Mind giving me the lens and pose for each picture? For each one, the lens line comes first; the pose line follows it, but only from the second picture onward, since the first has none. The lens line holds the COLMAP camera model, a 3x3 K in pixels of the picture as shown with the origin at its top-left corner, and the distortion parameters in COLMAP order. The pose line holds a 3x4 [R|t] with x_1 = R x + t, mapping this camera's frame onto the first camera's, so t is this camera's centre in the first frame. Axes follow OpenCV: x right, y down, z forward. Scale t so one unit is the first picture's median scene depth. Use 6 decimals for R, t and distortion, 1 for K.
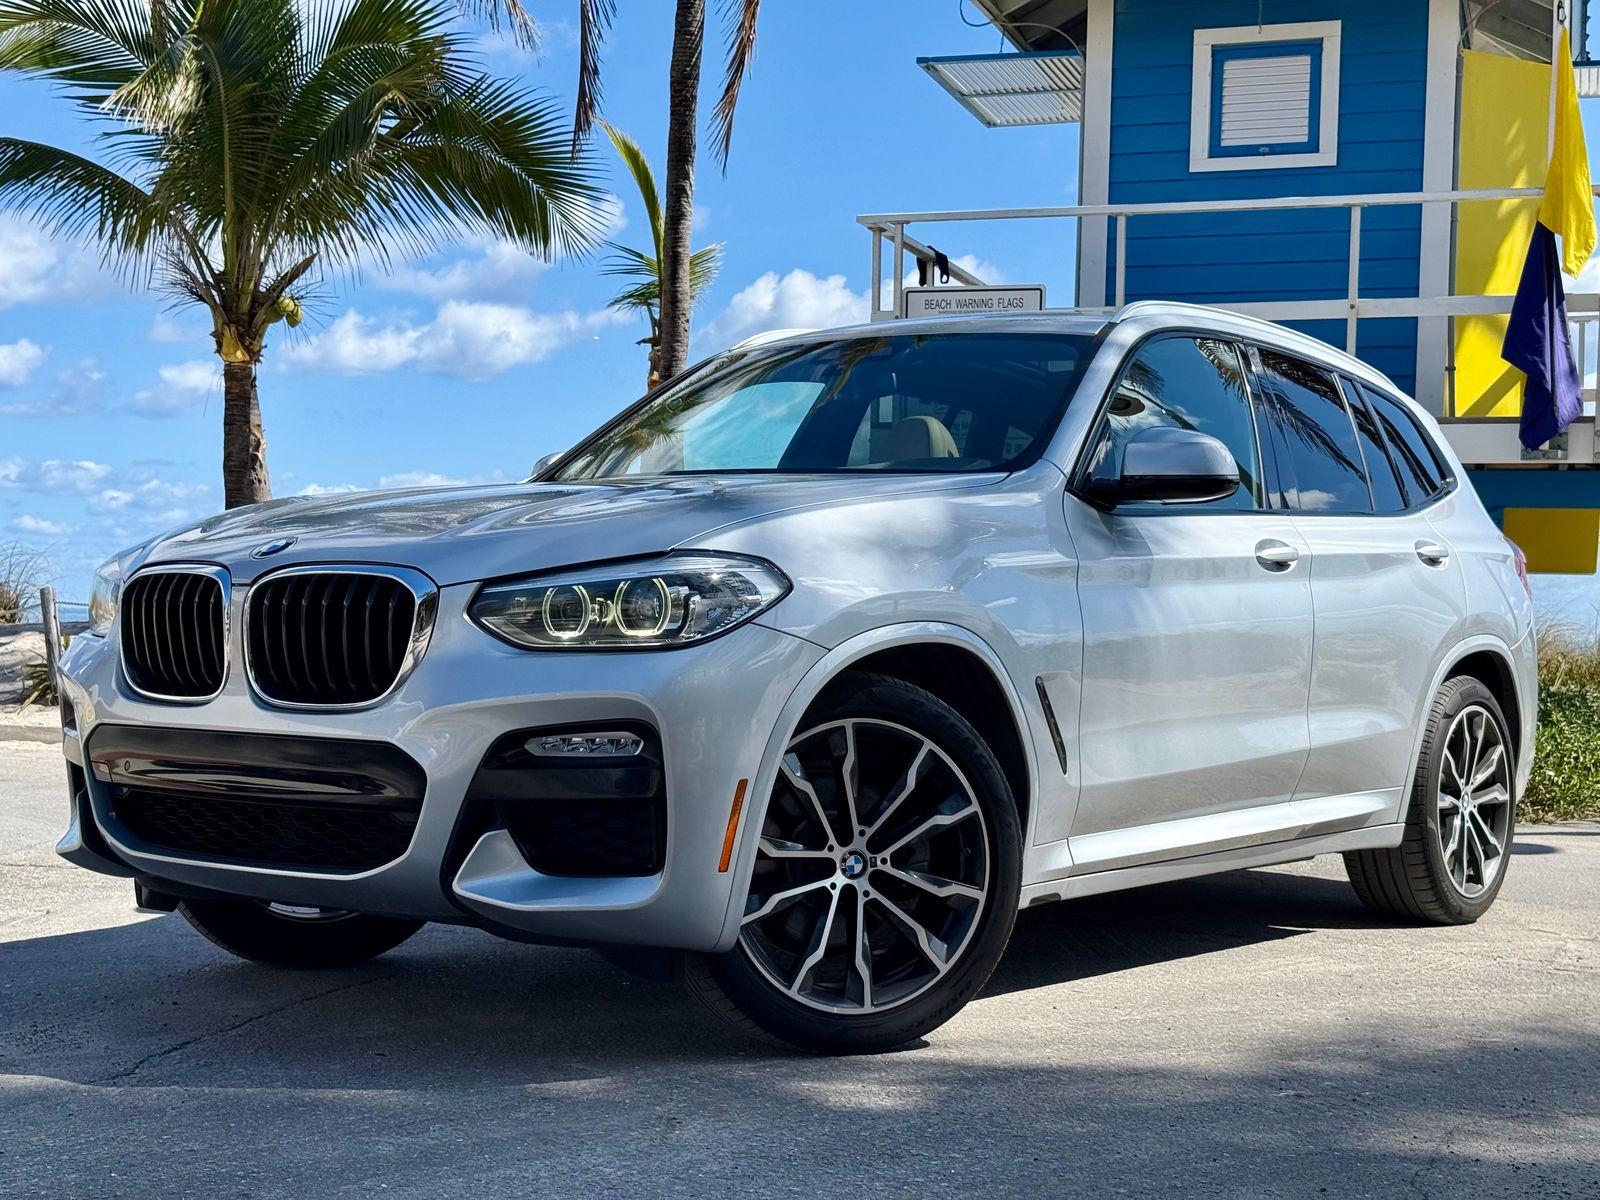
lens RADIAL K [[2296.8, 0, 799.3], [0, 2296.8, 605.5], [0, 0, 1]] dist [0.124973, 0.000000]
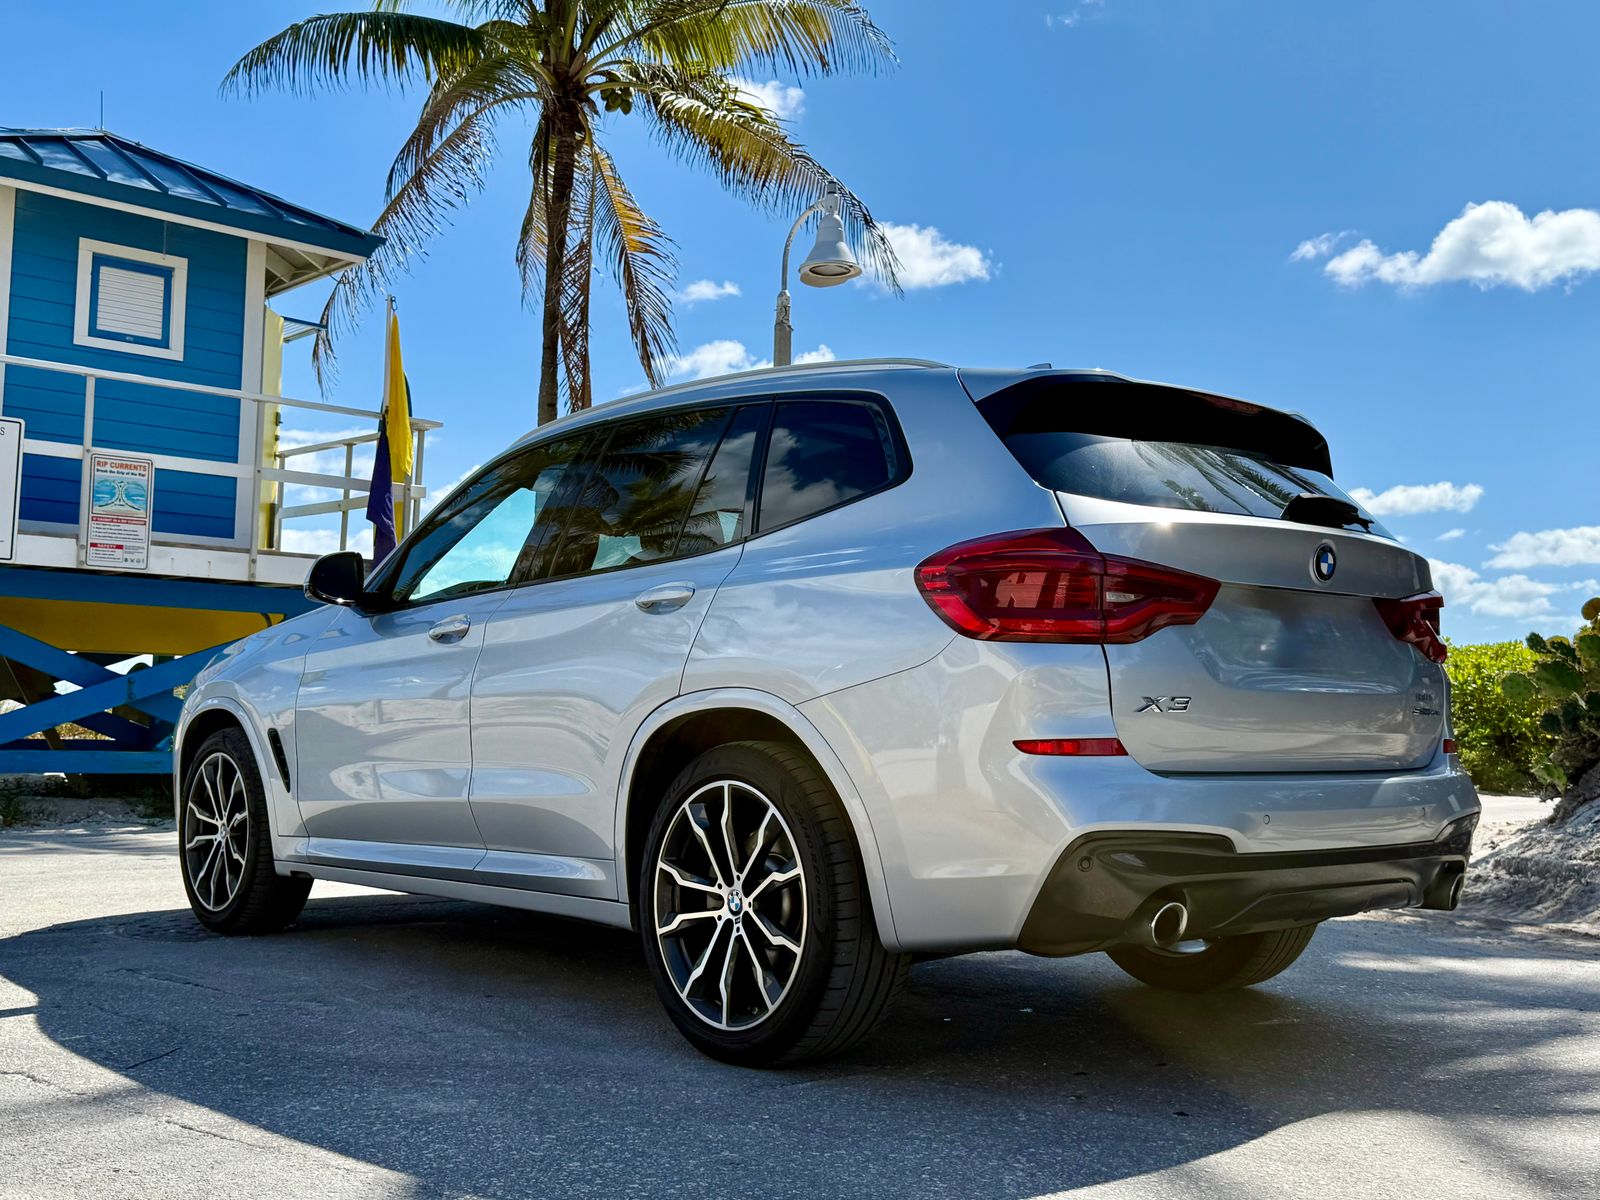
lens RADIAL K [[1755.3, 0, 798.1], [0, 1755.3, 595.3], [0, 0, 1]] dist [0.046970, 0.000000]
pose [[0.506840, 0.052105, 0.860464, -0.490706], [-0.018414, 0.998598, -0.049624, -0.005594], [-0.861843, 0.009307, 0.507089, 0.158710]]
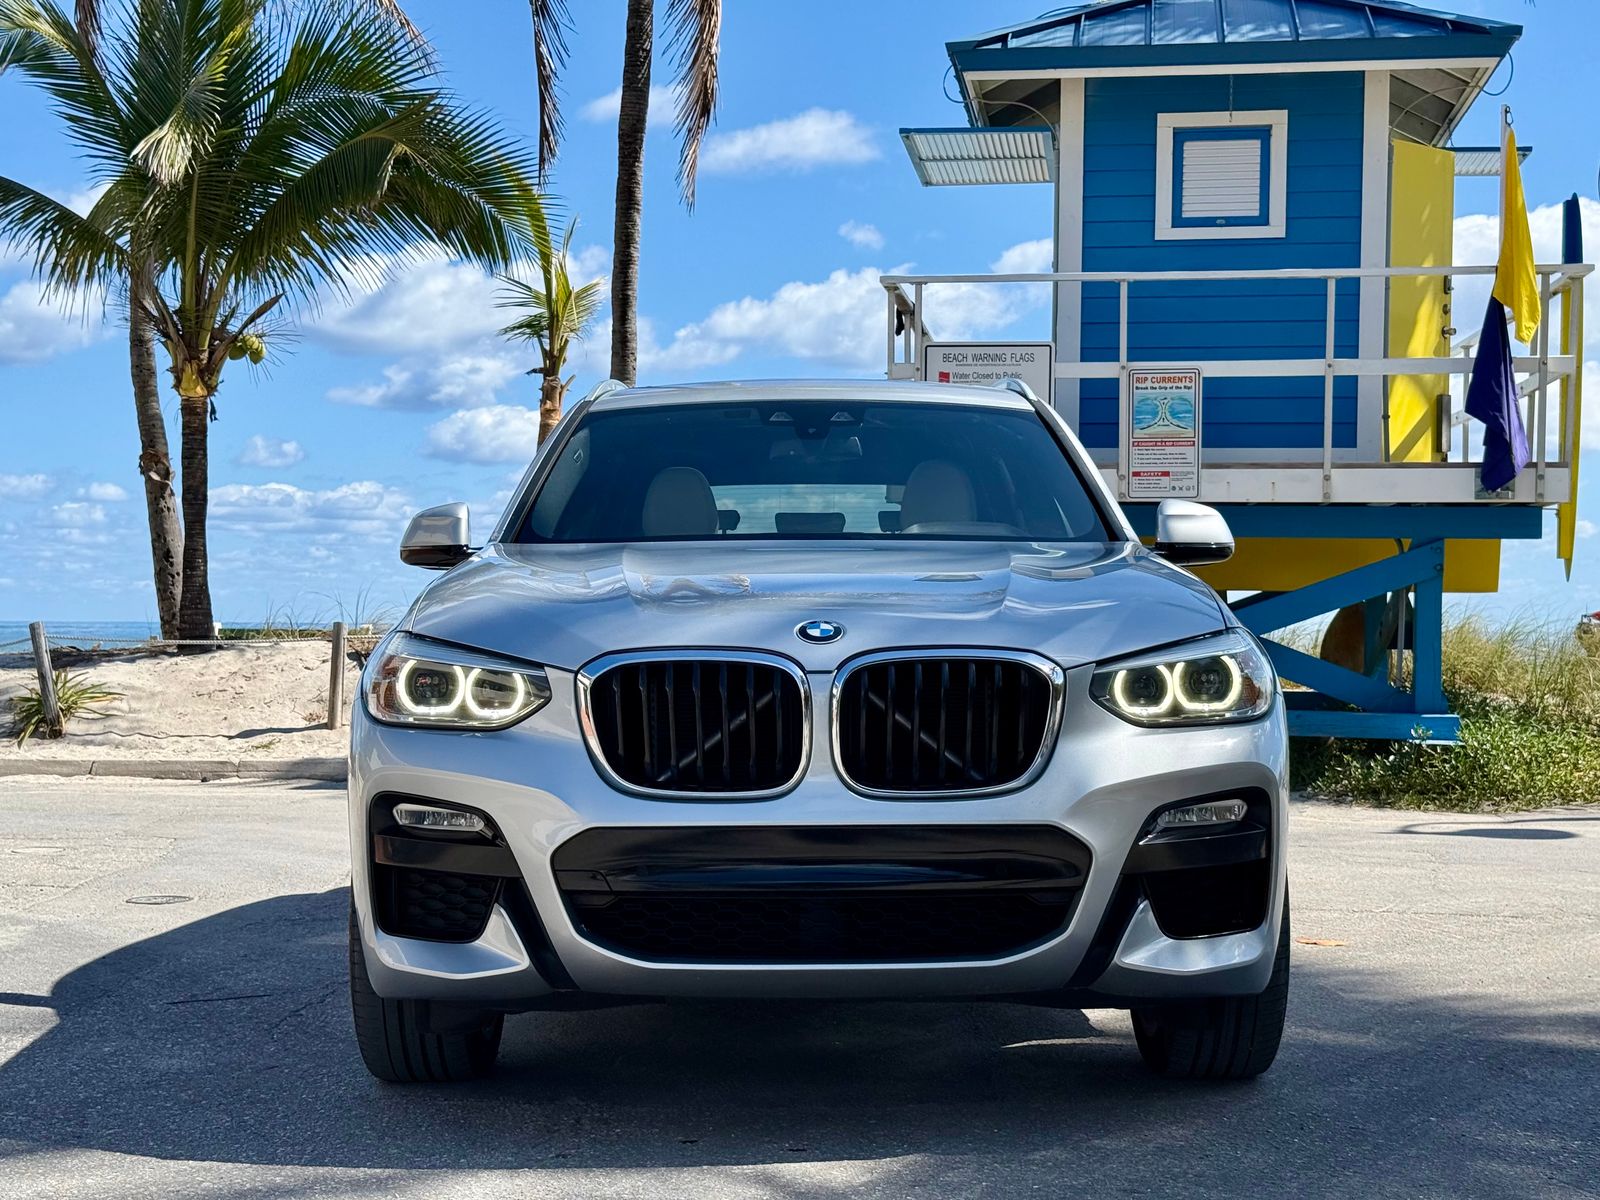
lens RADIAL K [[2296.8, 0, 806.6], [0, 2296.8, 609.9], [0, 0, 1]] dist [0.124973, 0.000000]
pose [[0.982248, -0.014605, 0.187017, -0.219028], [0.013537, 0.999884, 0.006986, -0.018699], [-0.187097, -0.004330, 0.982332, -0.072732]]
